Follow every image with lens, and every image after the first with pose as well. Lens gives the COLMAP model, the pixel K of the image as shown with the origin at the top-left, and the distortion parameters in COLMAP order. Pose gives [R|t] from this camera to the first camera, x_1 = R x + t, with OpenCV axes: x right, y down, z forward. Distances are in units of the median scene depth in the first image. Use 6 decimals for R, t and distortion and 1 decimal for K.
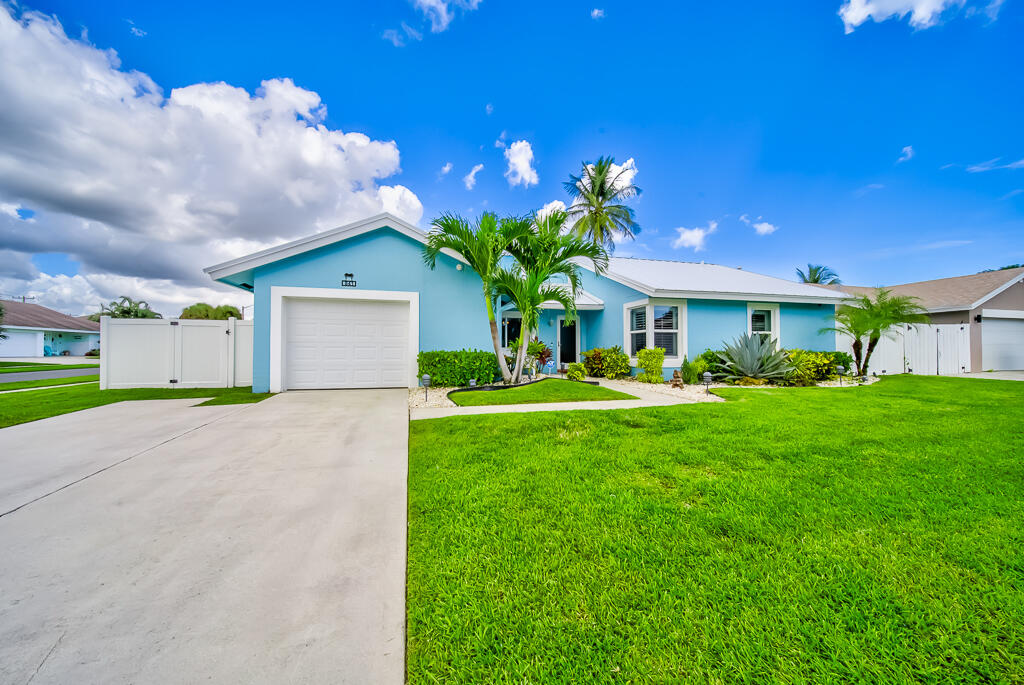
lens RADIAL K [[388.7, 0, 507.4], [0, 388.7, 343.0], [0, 0, 1]] dist [-0.007967, 0.000288]
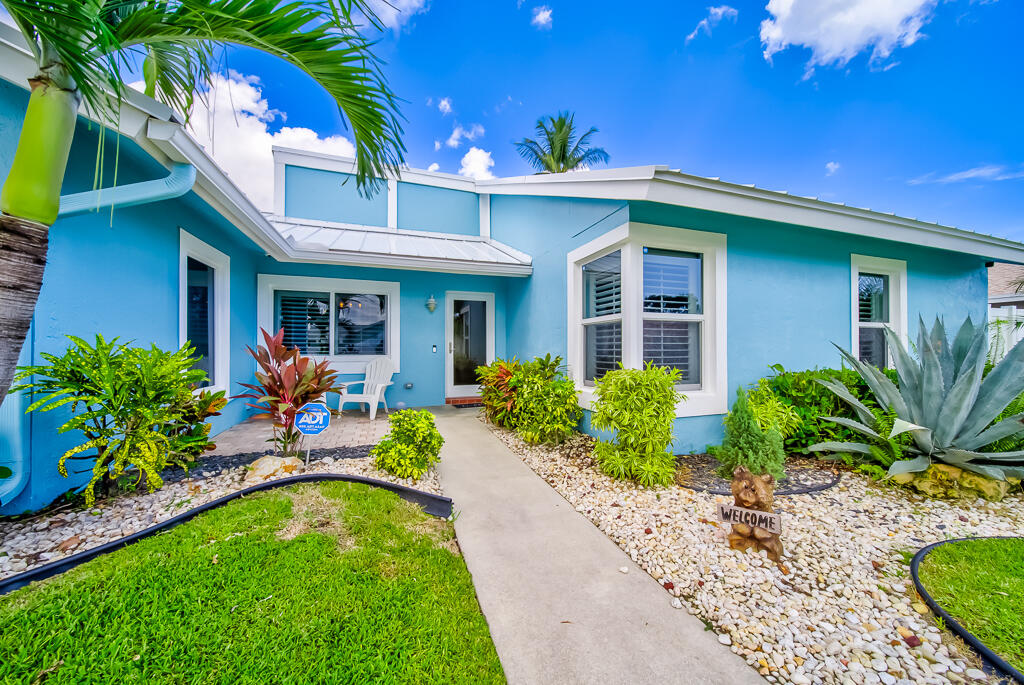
lens RADIAL K [[371.0, 0, 519.4], [0, 371.0, 341.6], [0, 0, 1]] dist [-0.000998, -0.001007]
pose [[0.995646, -0.002988, 0.093166, 0.156433], [0.002020, 0.999943, 0.010473, -0.008091], [-0.093192, -0.010239, 0.995596, 0.449975]]
